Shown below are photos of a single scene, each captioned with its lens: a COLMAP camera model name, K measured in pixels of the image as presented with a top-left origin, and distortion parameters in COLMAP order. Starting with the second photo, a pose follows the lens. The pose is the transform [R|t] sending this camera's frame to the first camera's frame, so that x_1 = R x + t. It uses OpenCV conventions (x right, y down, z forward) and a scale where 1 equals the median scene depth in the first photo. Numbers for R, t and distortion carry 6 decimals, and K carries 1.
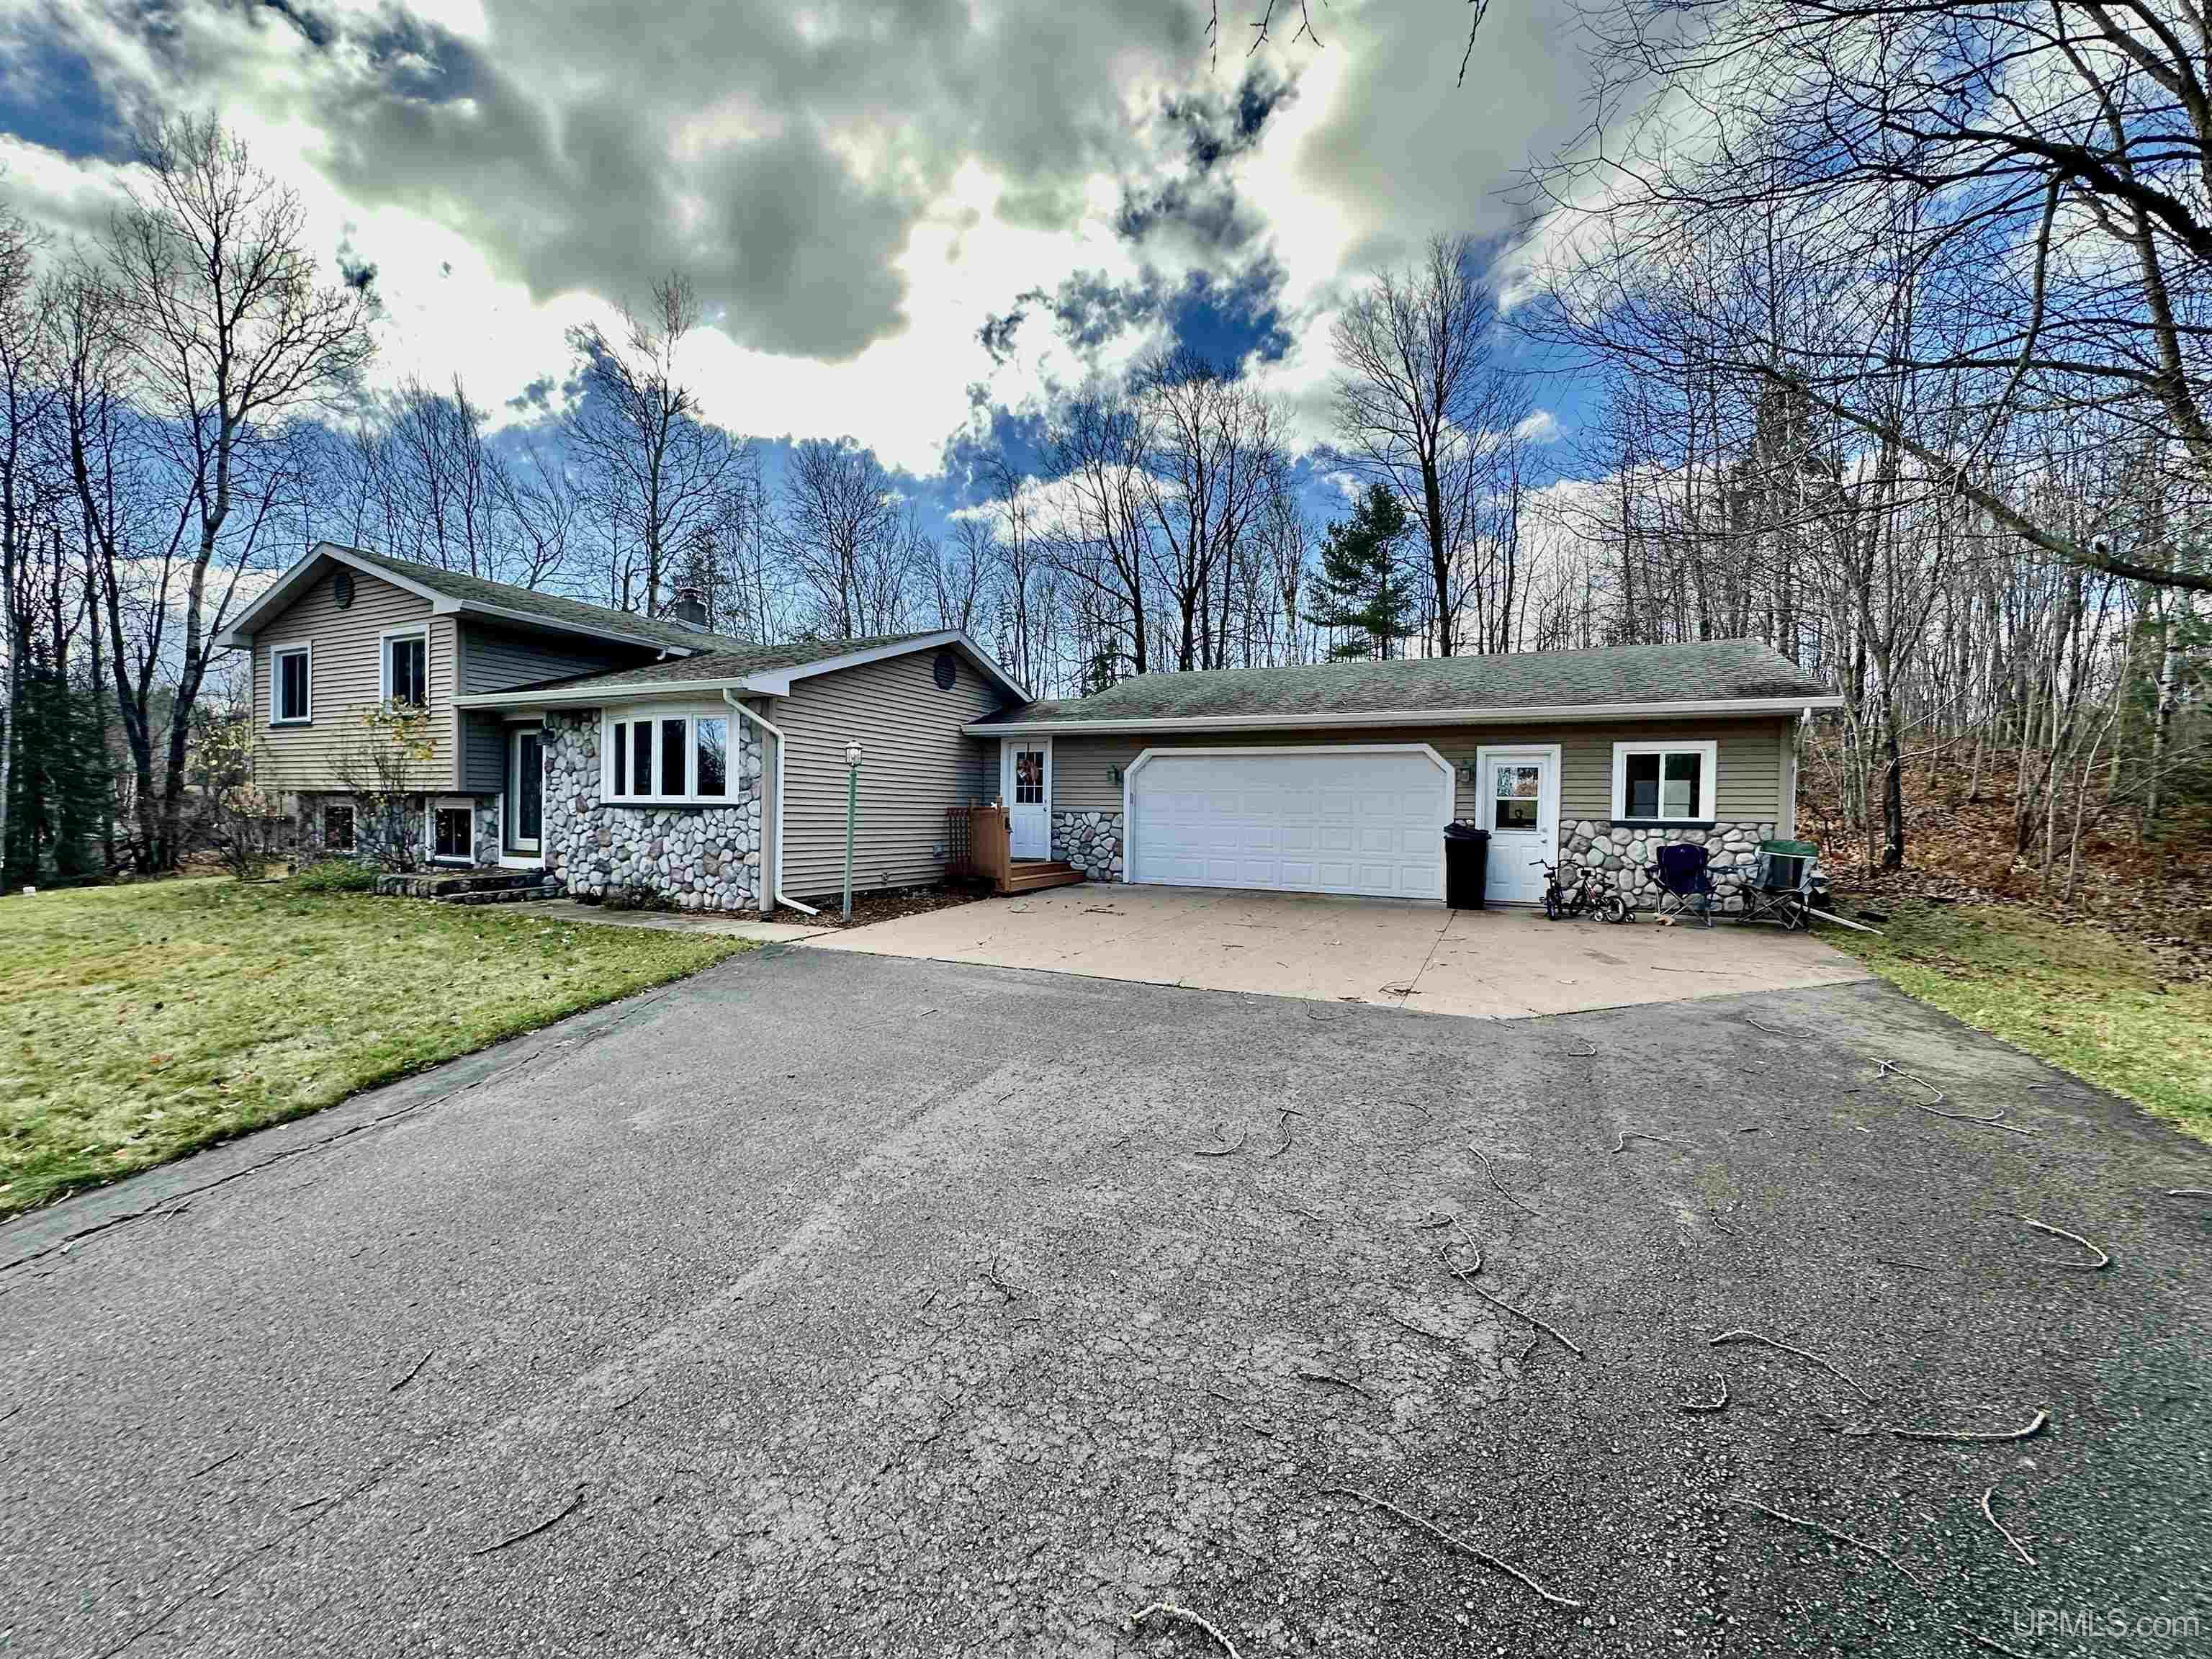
lens RADIAL K [[881.7, 0, 1089.9], [0, 881.7, 829.4], [0, 0, 1]] dist [-0.002438, -0.000214]
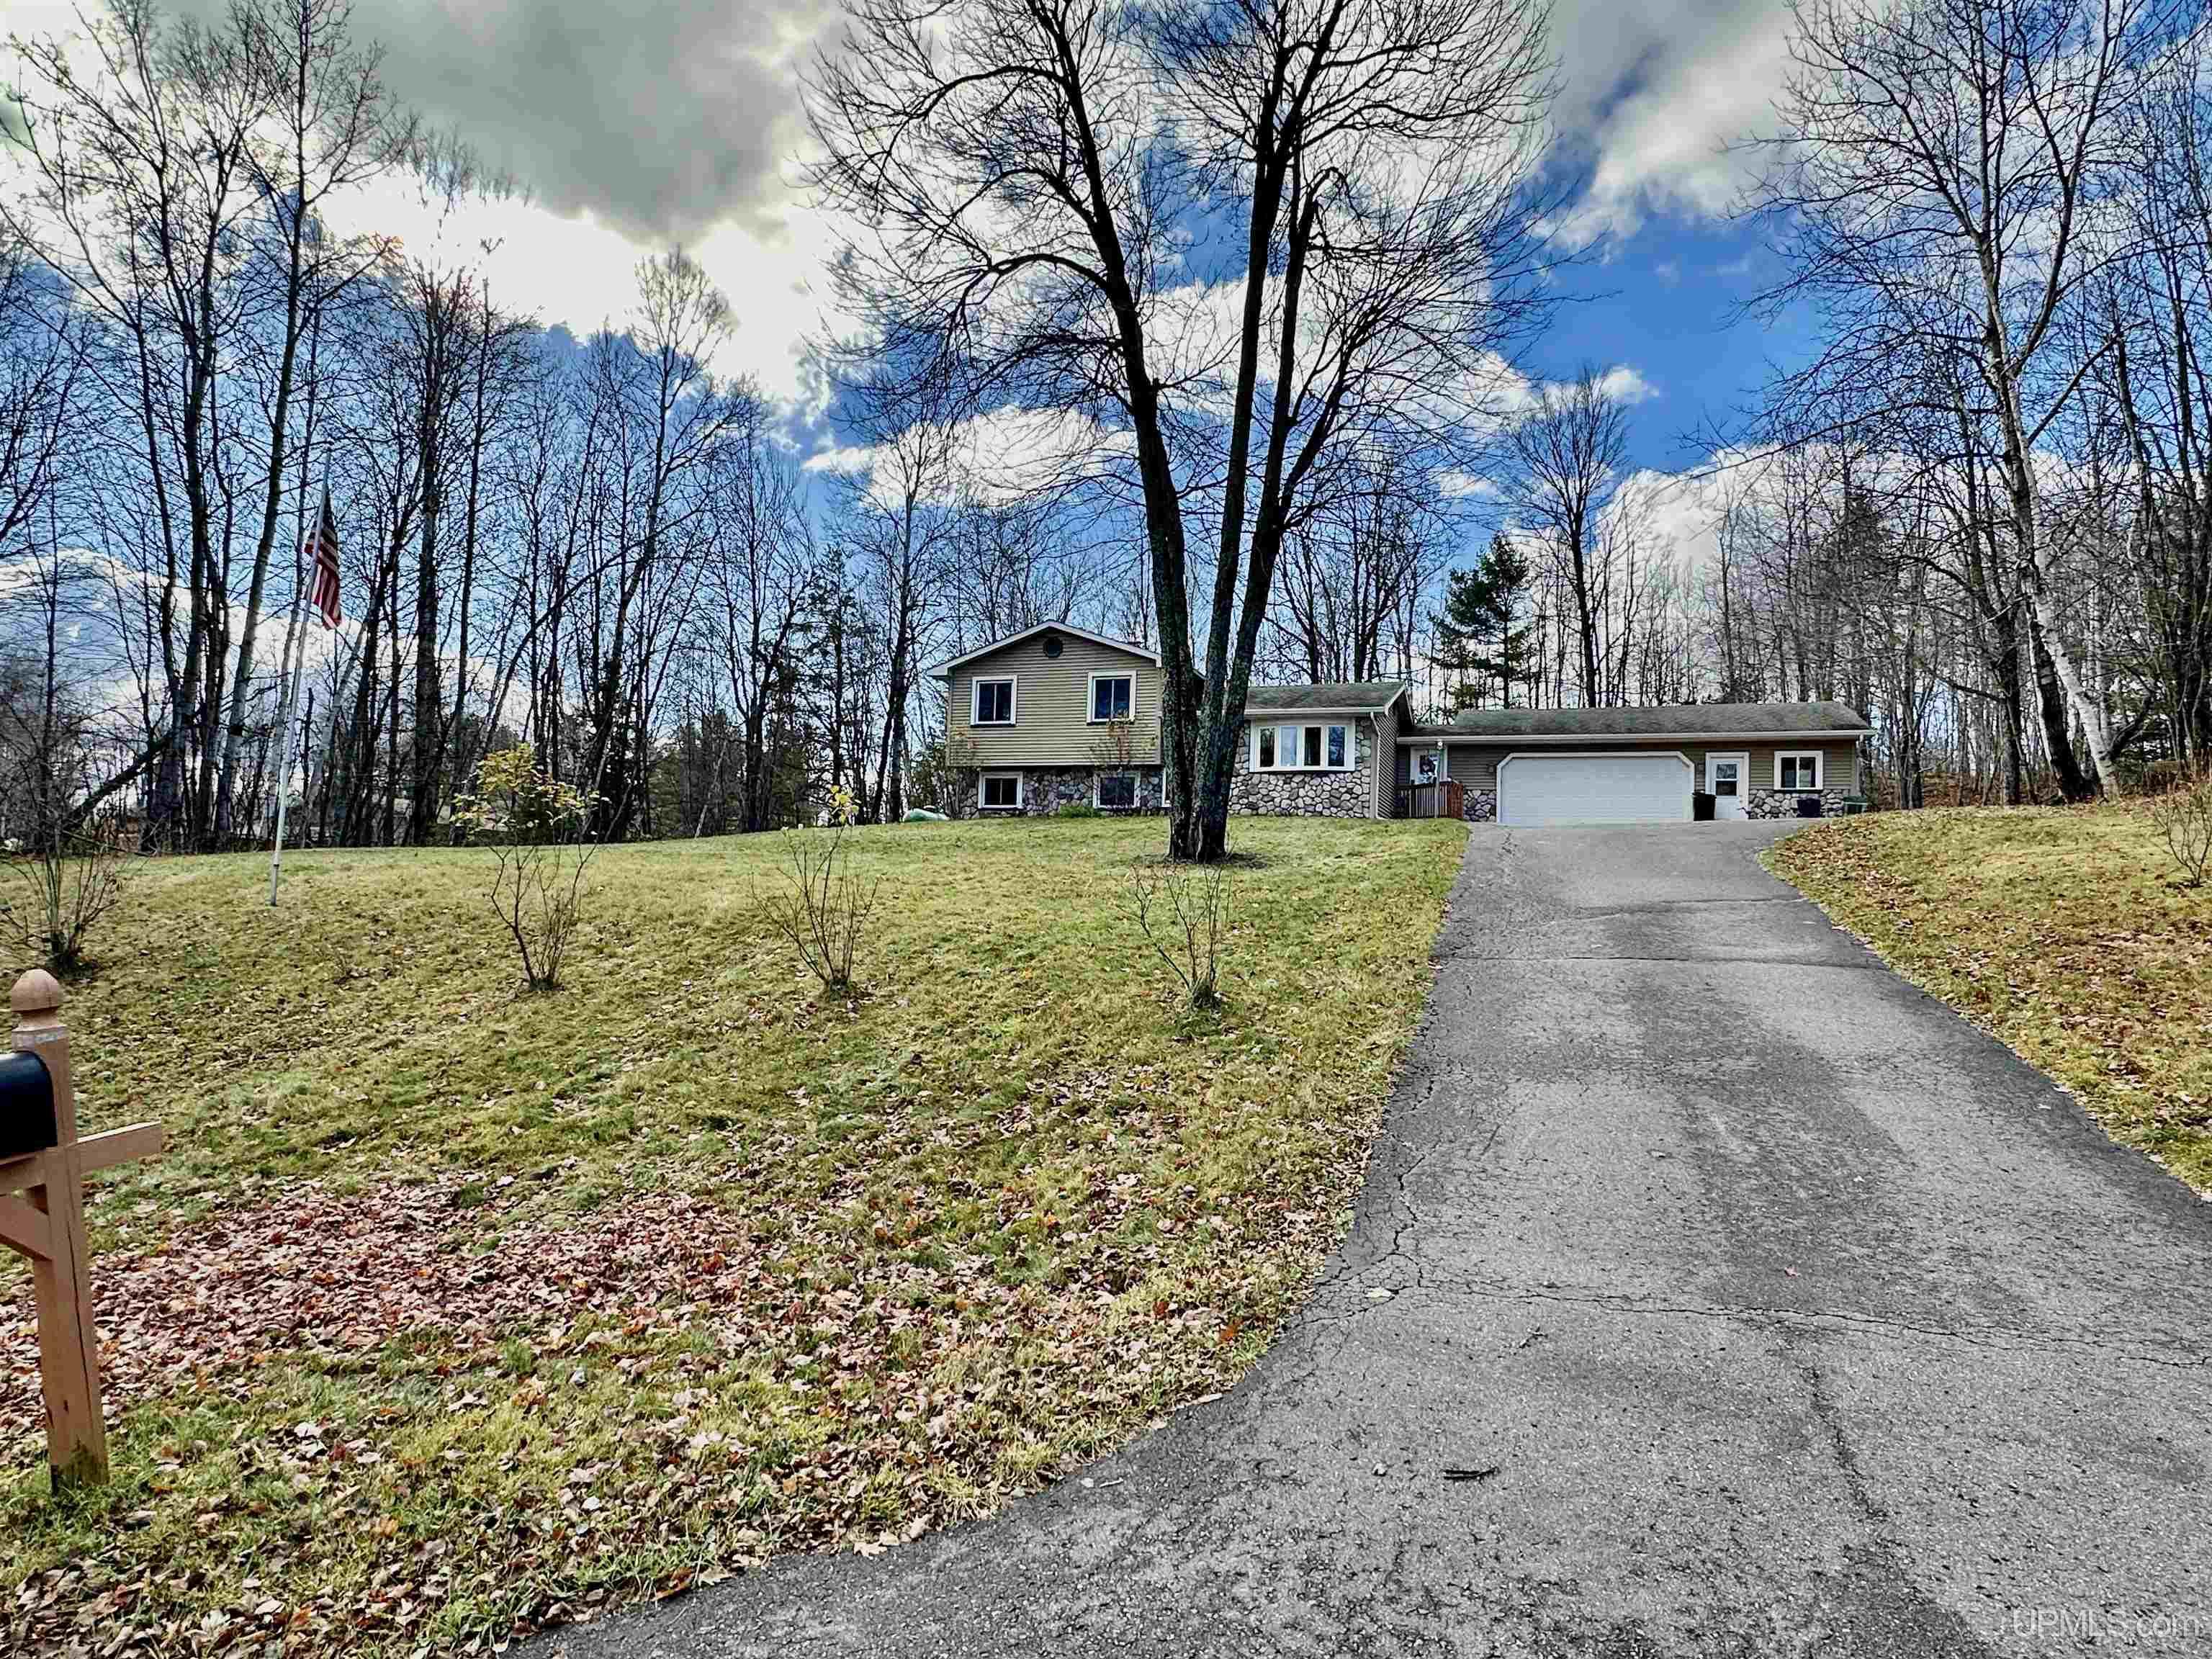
lens RADIAL K [[1196.8, 0, 1105.5], [0, 1196.8, 841.7], [0, 0, 1]] dist [0.000858, 0.001136]
pose [[0.995174, 0.020017, 0.096064, -1.149661], [-0.014074, 0.997968, -0.062151, 0.289586], [-0.097113, 0.060499, 0.993433, -1.511959]]
